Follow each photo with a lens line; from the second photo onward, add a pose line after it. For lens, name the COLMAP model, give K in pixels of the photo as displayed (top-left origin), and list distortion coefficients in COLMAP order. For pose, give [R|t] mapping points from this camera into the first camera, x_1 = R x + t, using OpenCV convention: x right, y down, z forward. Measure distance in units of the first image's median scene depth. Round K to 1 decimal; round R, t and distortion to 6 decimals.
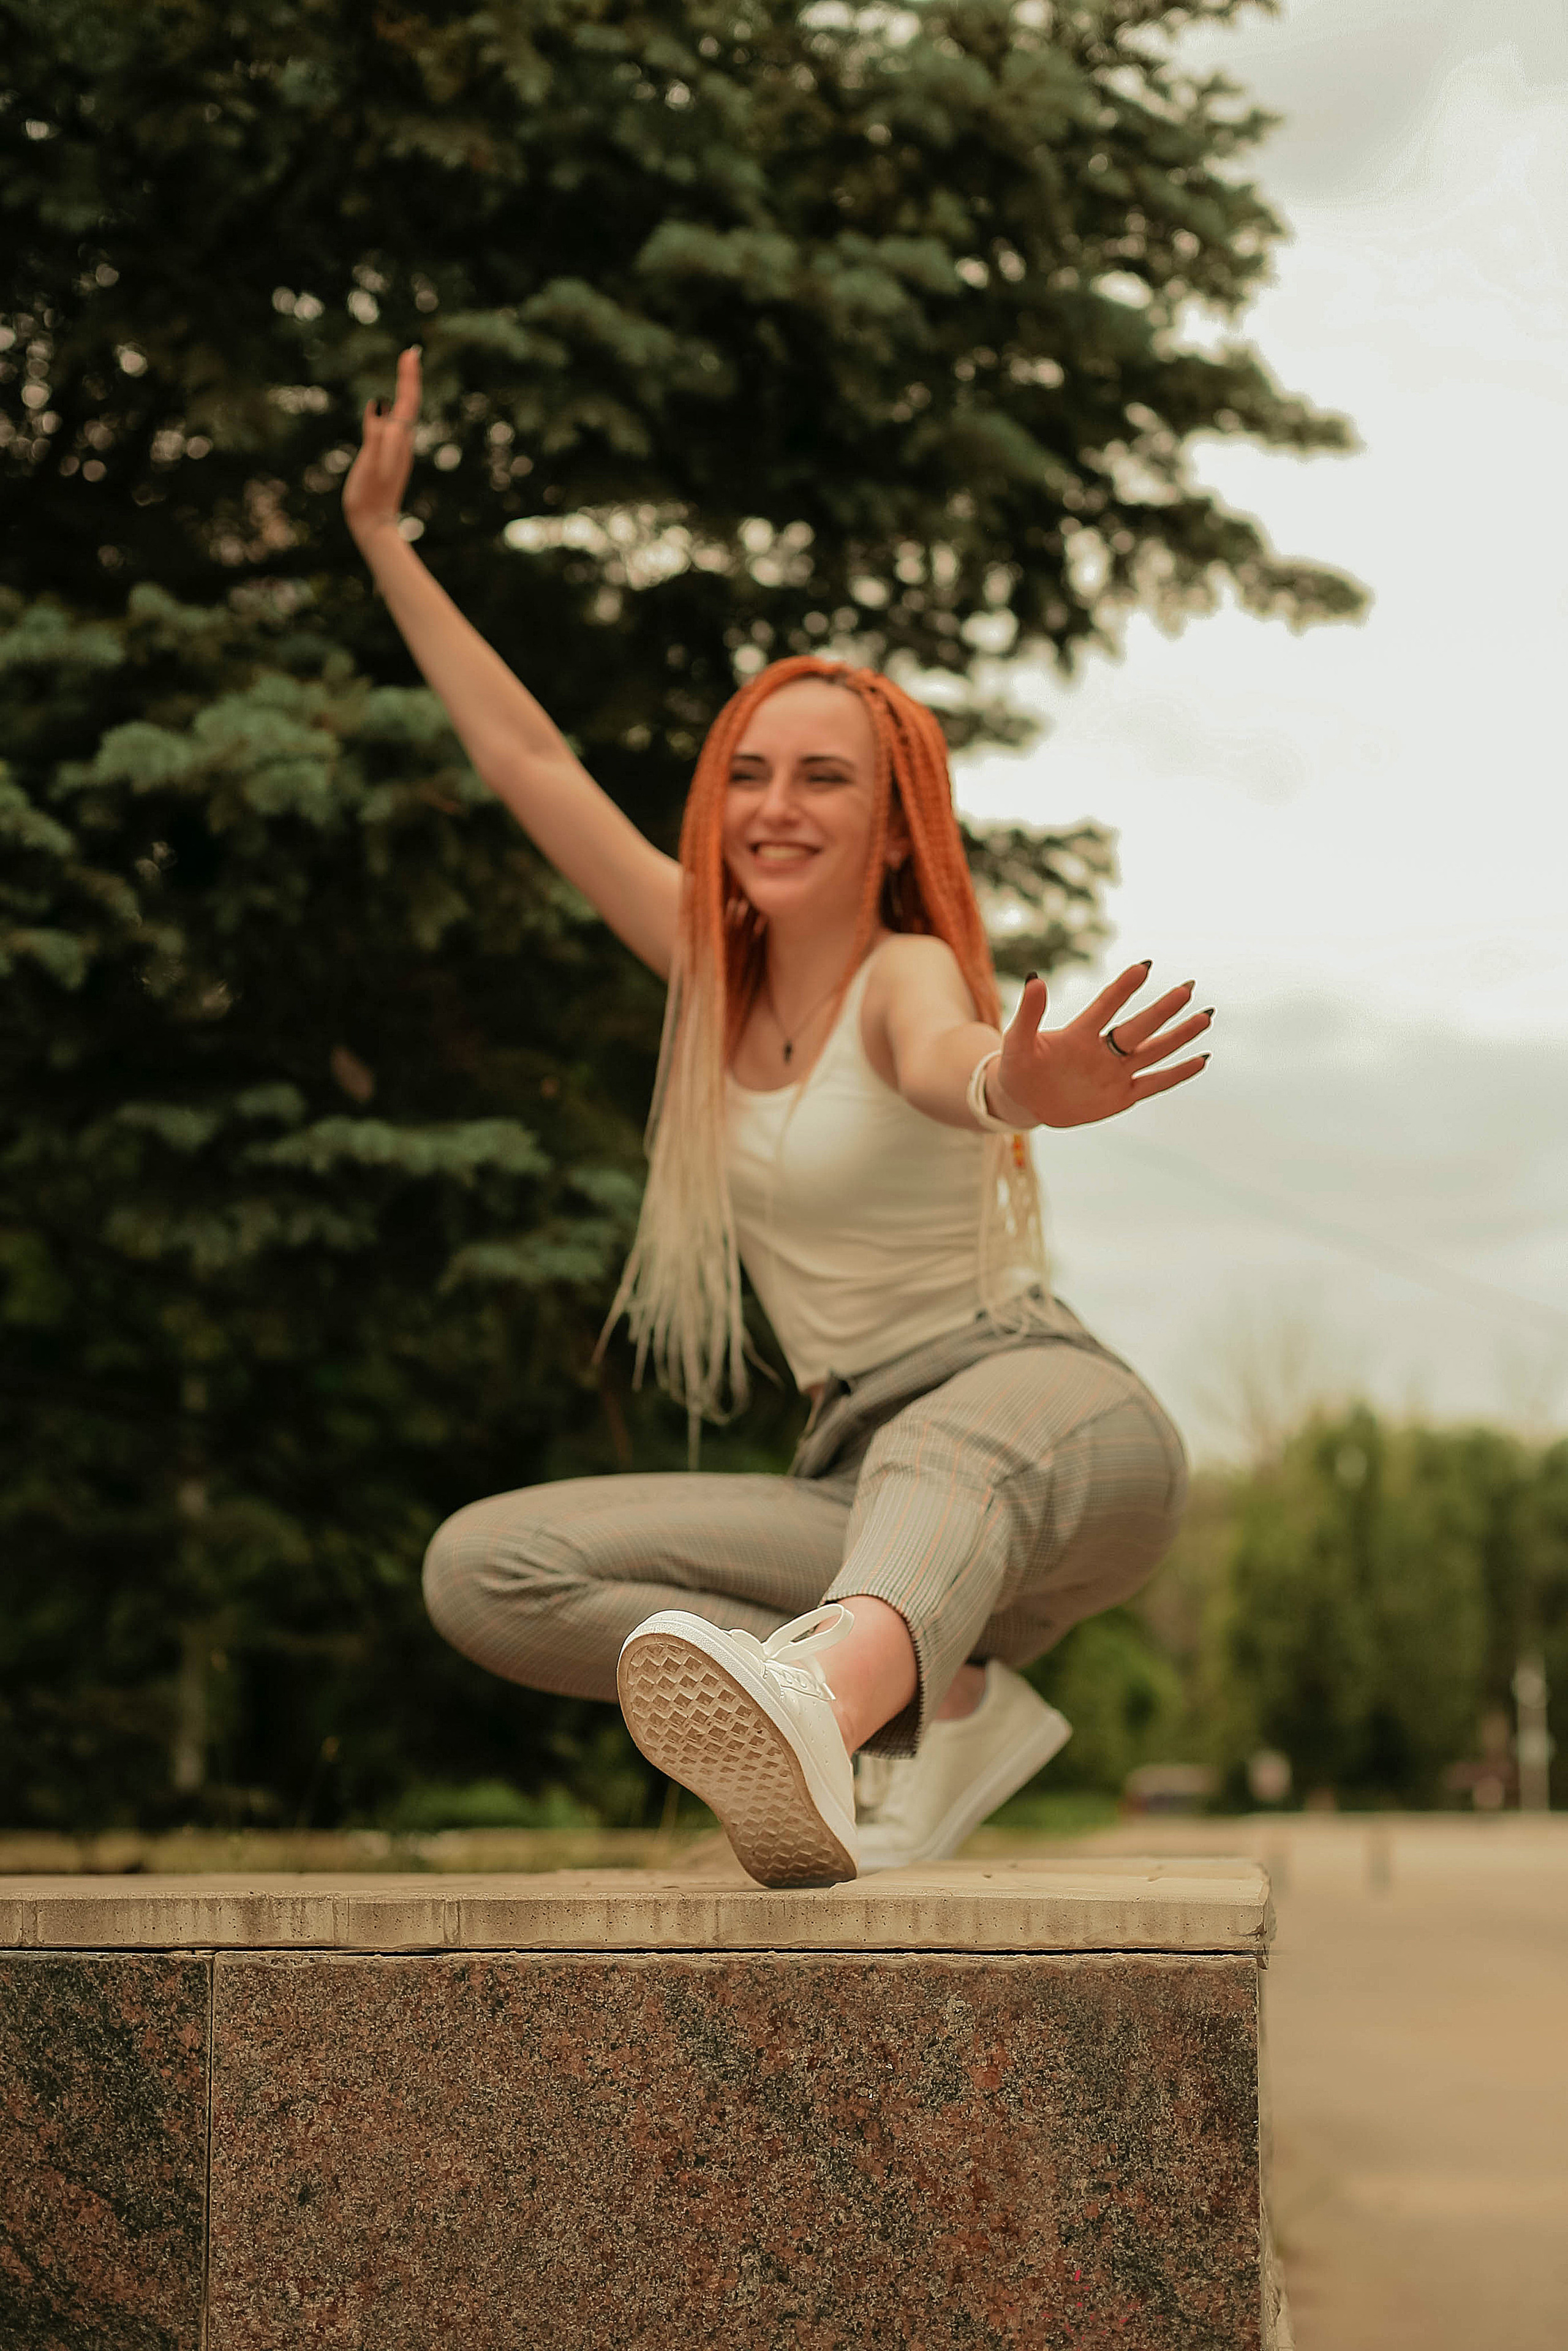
lens RADIAL K [[3736.1, 0, 776.4], [0, 3736.1, 1074.0], [0, 0, 1]] dist [-0.134581, 0.132631]
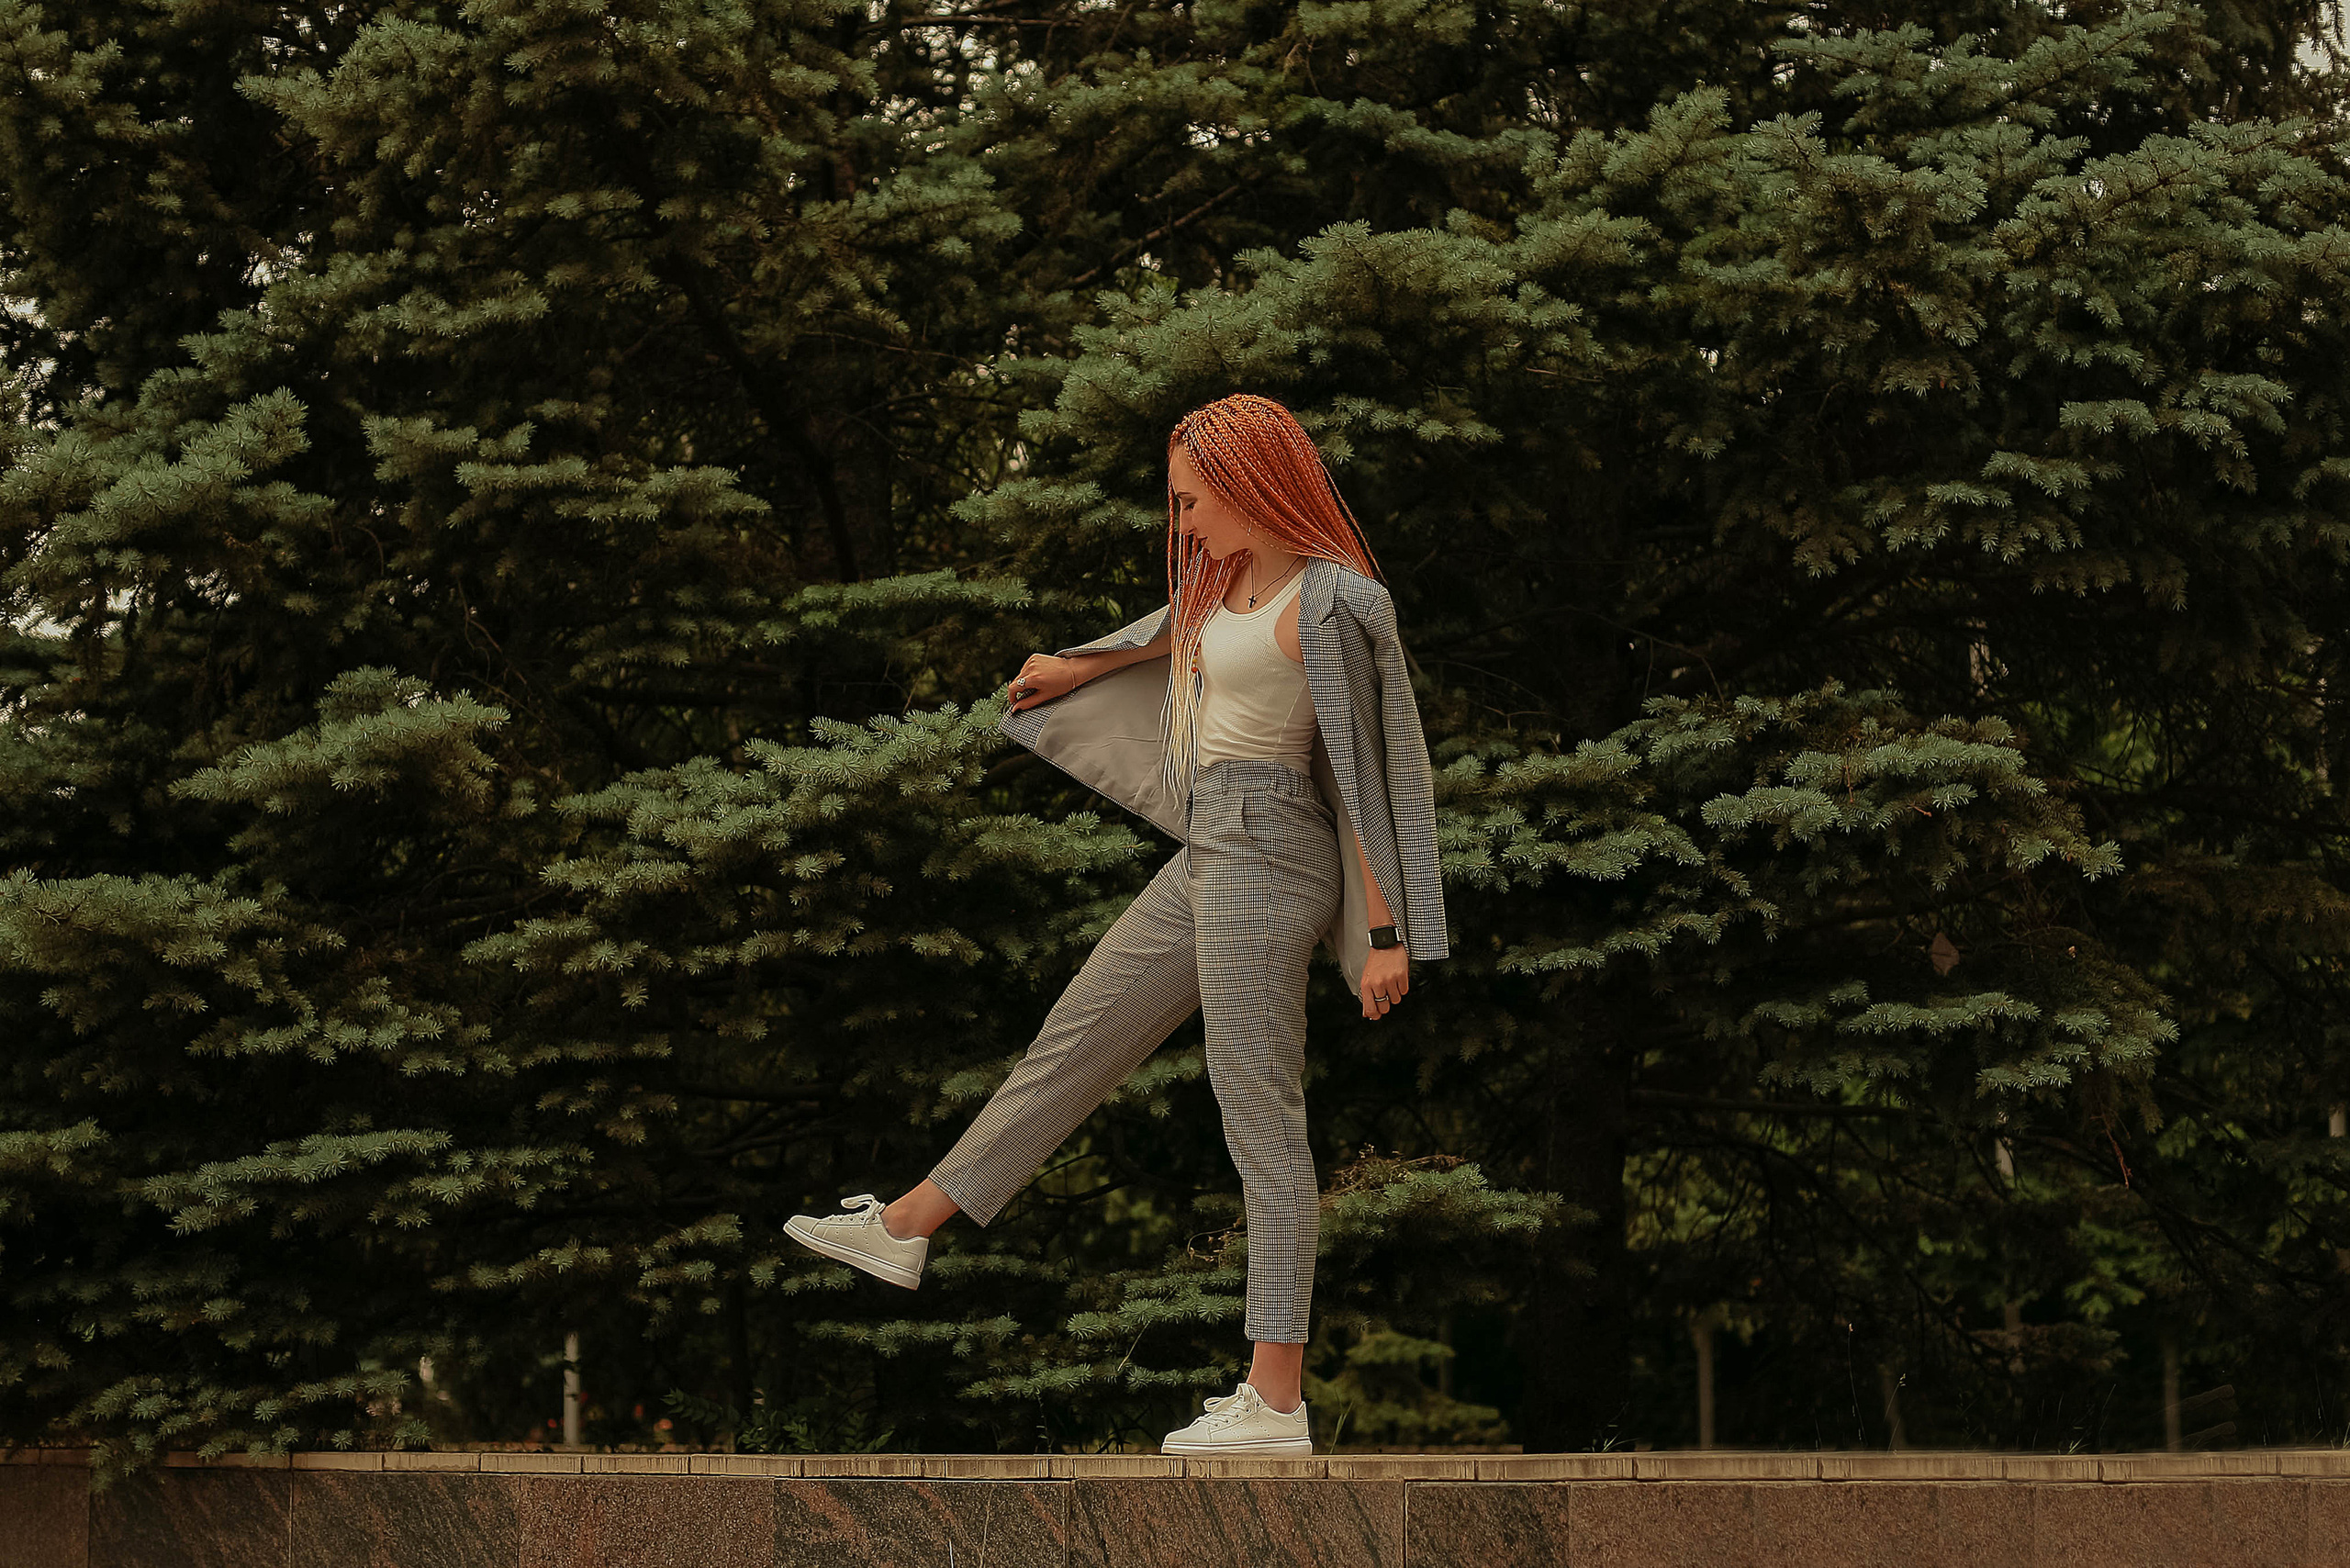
lens RADIAL K [[3734.8, 0, 1175.0], [0, 3734.8, 784.0], [0, 0, 1]] dist [-0.134581, 0.132631]
pose [[0.864207, -0.088177, -0.495349, 0.444902], [0.102329, 0.994750, 0.001452, -0.121655], [0.492620, -0.051943, 0.868693, -0.602887]]
